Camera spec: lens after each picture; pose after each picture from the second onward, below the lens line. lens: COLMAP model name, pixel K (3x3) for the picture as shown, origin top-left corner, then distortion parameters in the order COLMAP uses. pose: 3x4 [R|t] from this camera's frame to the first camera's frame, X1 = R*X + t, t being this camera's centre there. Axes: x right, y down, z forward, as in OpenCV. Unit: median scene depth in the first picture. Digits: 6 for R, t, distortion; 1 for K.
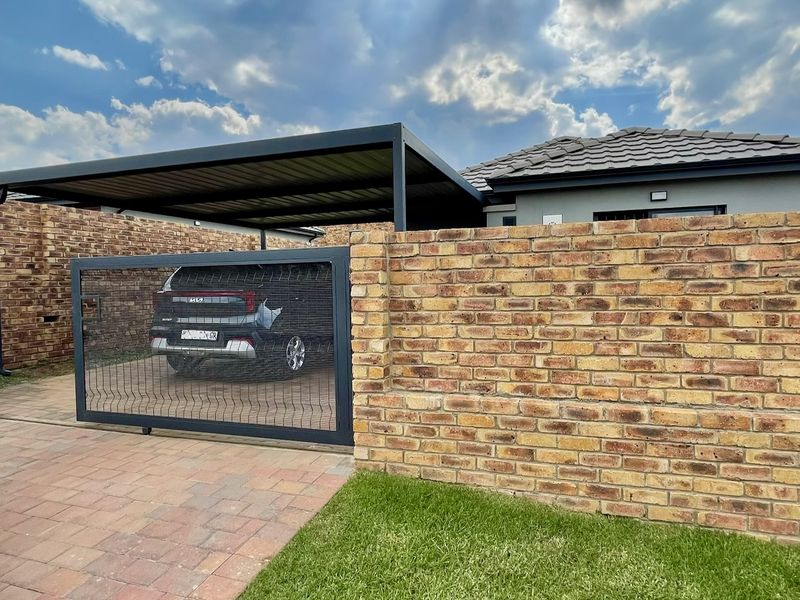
lens RADIAL K [[510.2, 0, 400.0], [0, 510.2, 300.0], [0, 0, 1]] dist [-0.002755, -0.000882]
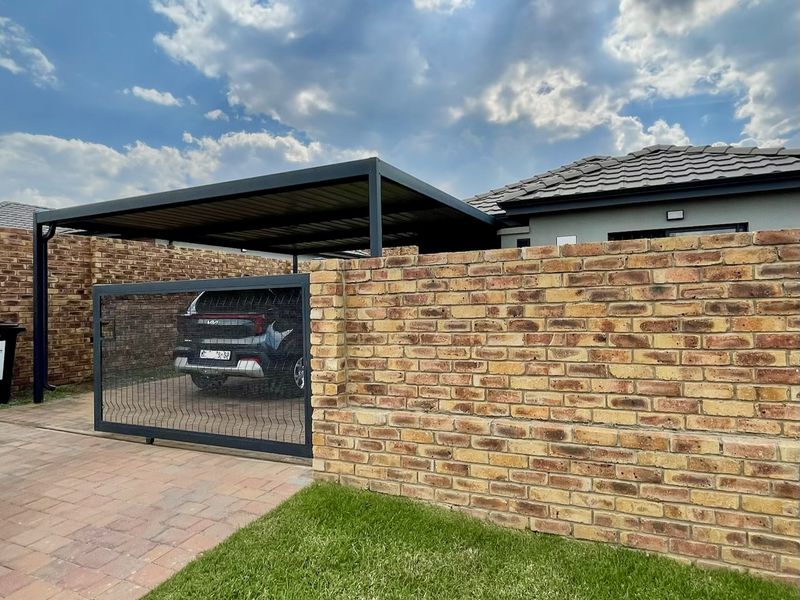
lens RADIAL K [[519.5, 0, 400.0], [0, 519.5, 300.0], [0, 0, 1]] dist [0.001481, -0.002611]
pose [[0.992494, -0.005711, -0.122161, 0.230348], [0.000410, 0.999059, -0.043379, 0.001045], [0.122294, 0.043003, 0.991562, -0.078331]]
